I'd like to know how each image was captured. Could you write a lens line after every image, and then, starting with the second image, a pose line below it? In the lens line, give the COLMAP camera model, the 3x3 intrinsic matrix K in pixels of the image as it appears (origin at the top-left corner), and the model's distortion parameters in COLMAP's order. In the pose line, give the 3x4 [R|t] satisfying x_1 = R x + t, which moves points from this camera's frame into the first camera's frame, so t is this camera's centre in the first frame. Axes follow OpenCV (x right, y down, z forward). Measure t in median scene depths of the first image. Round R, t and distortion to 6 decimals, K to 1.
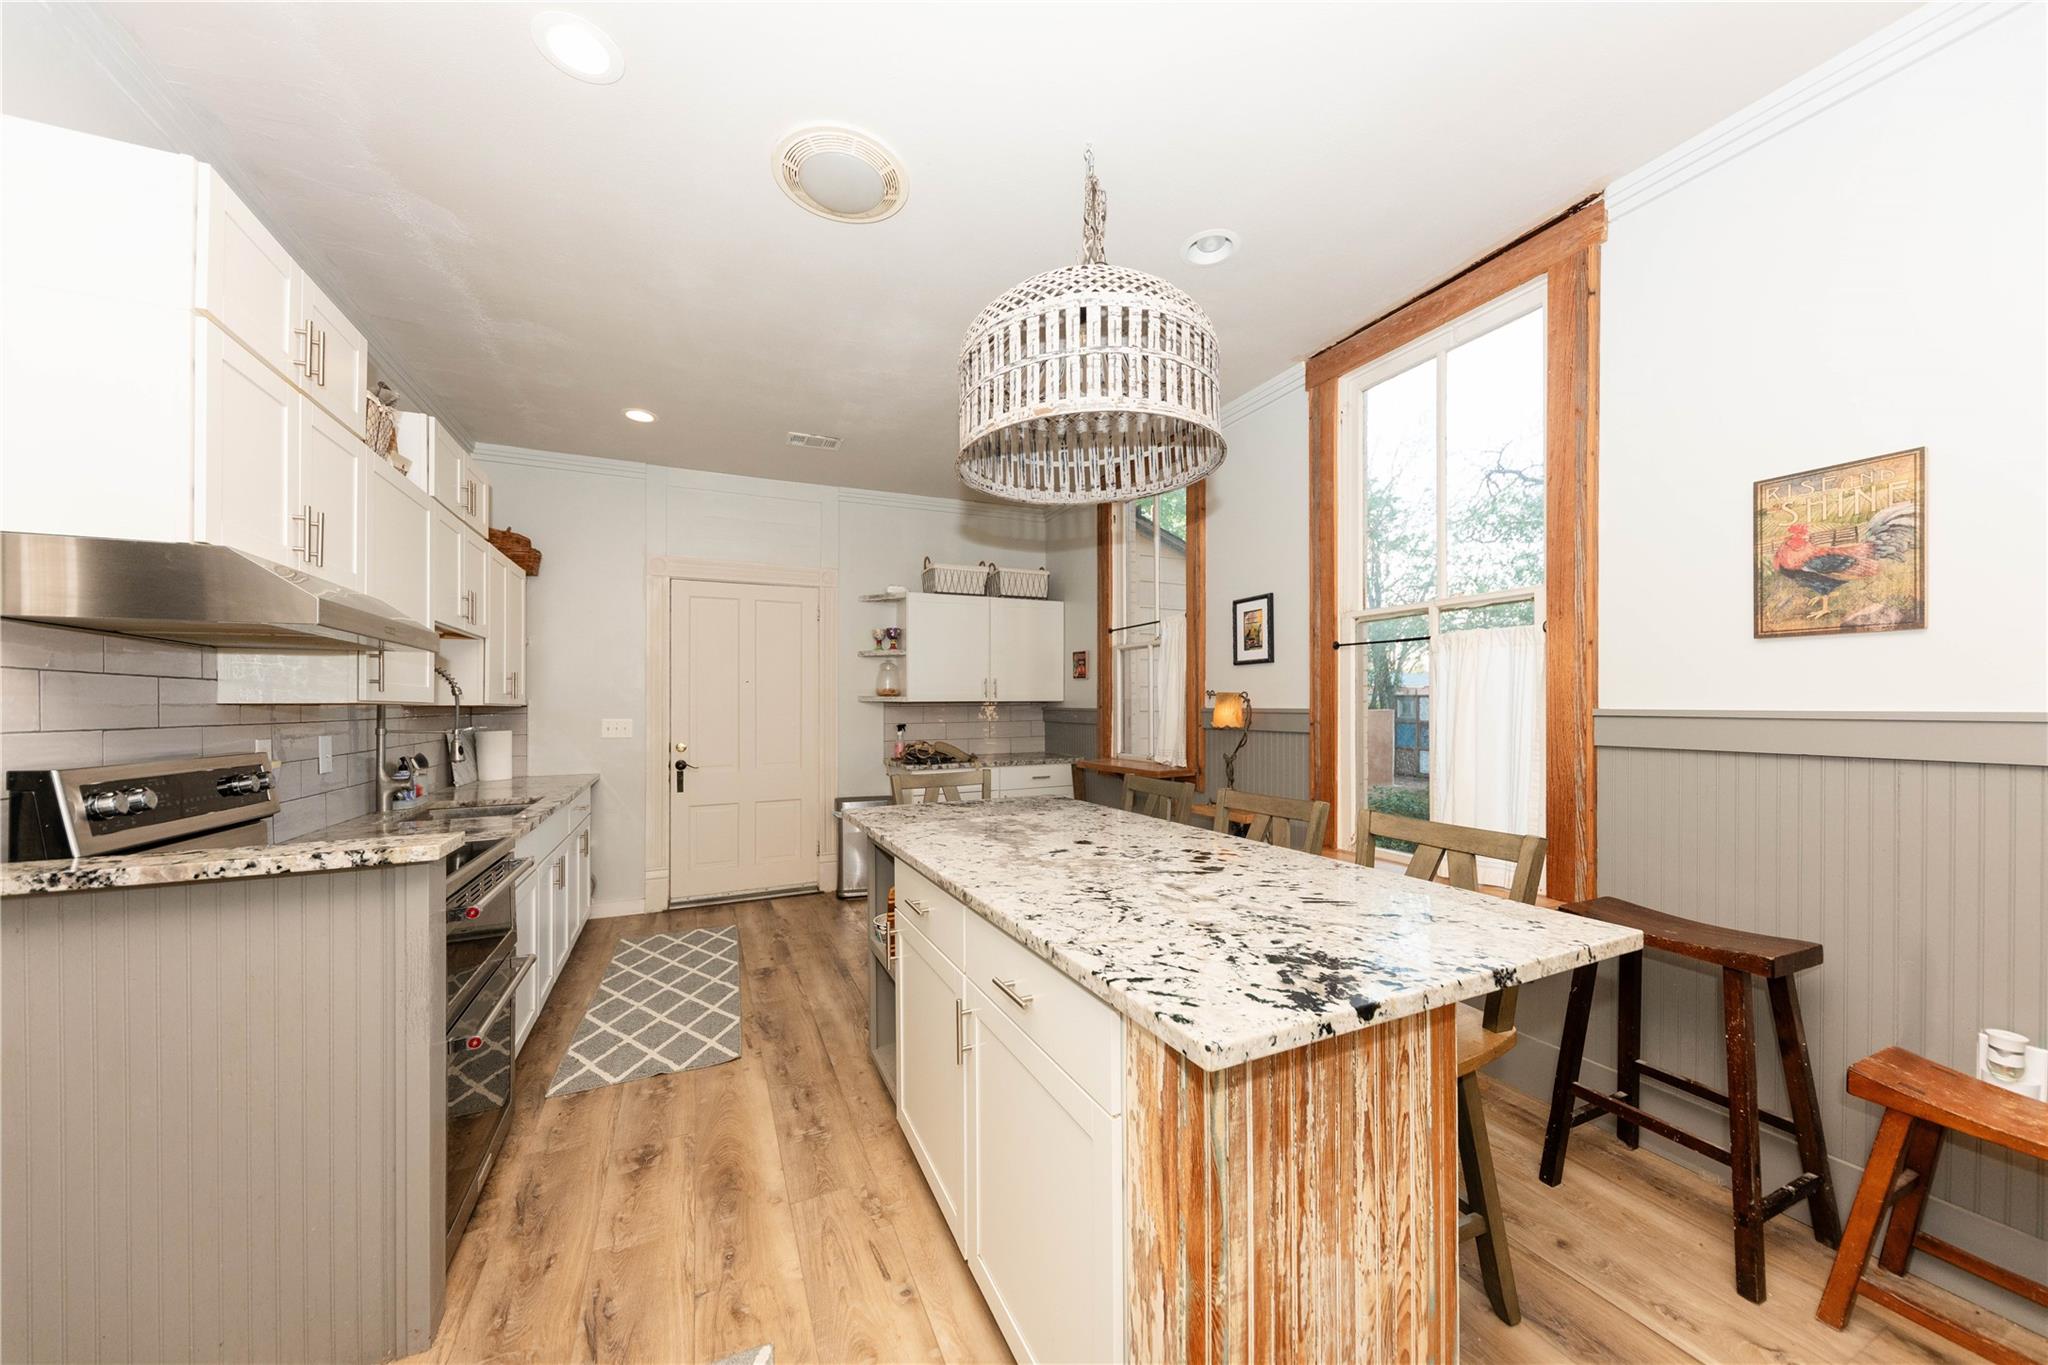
lens RADIAL K [[731.7, 0, 1056.4], [0, 731.7, 713.4], [0, 0, 1]] dist [0.010838, -0.003256]
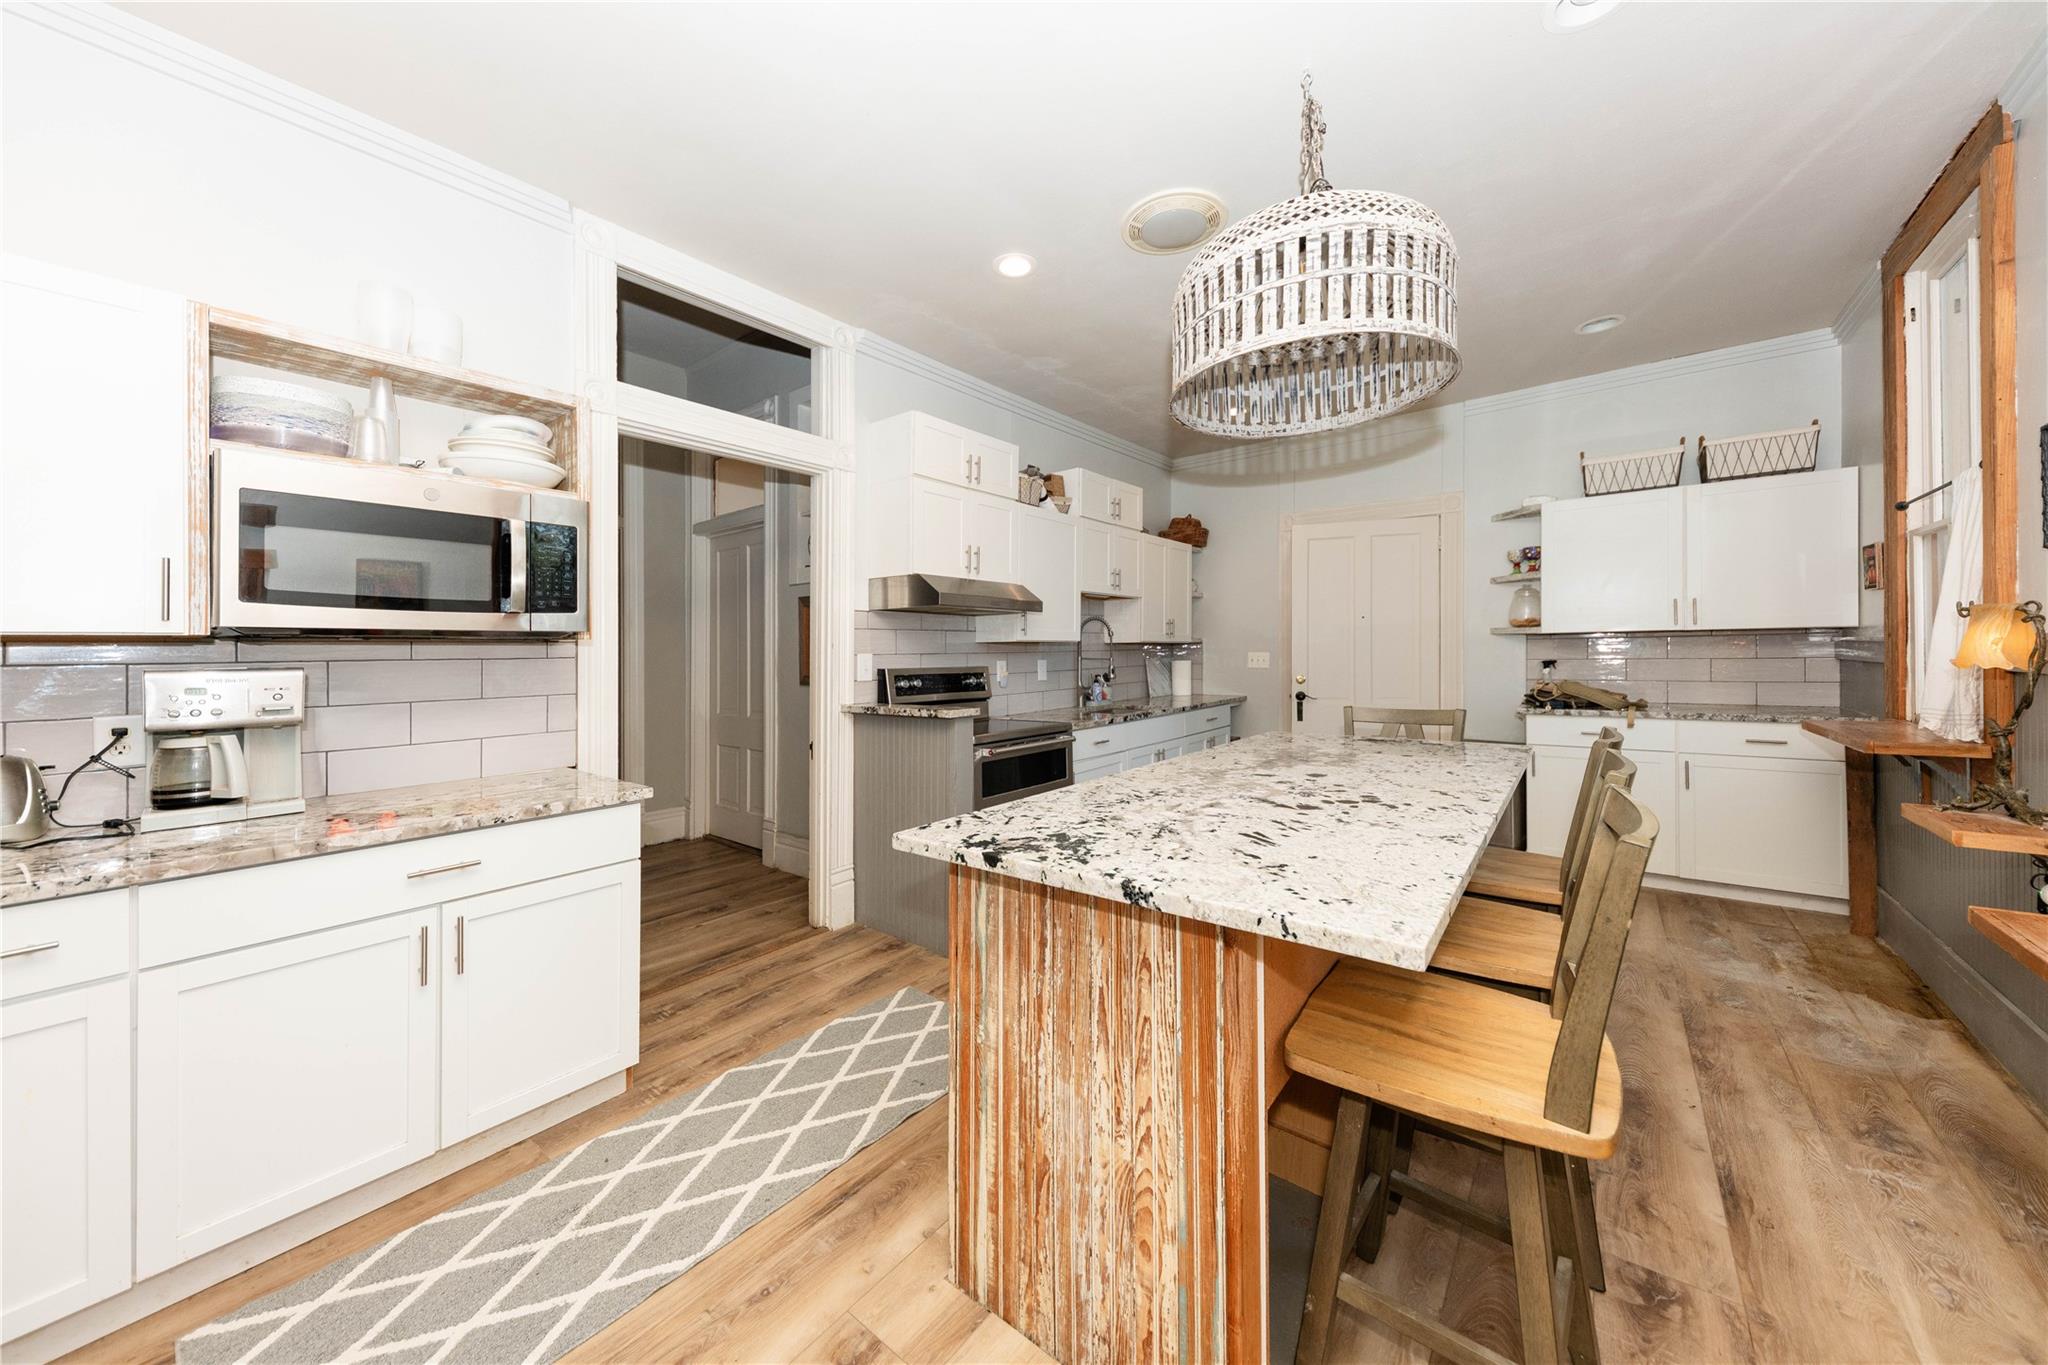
lens RADIAL K [[731.7, 0, 1002.2], [0, 731.7, 652.4], [0, 0, 1]] dist [0.010838, -0.003256]
pose [[0.410666, 0.000860, -0.911785, 0.669612], [0.001125, 0.999998, 0.001450, 0.009003], [0.911785, -0.001621, 0.410664, 0.187728]]
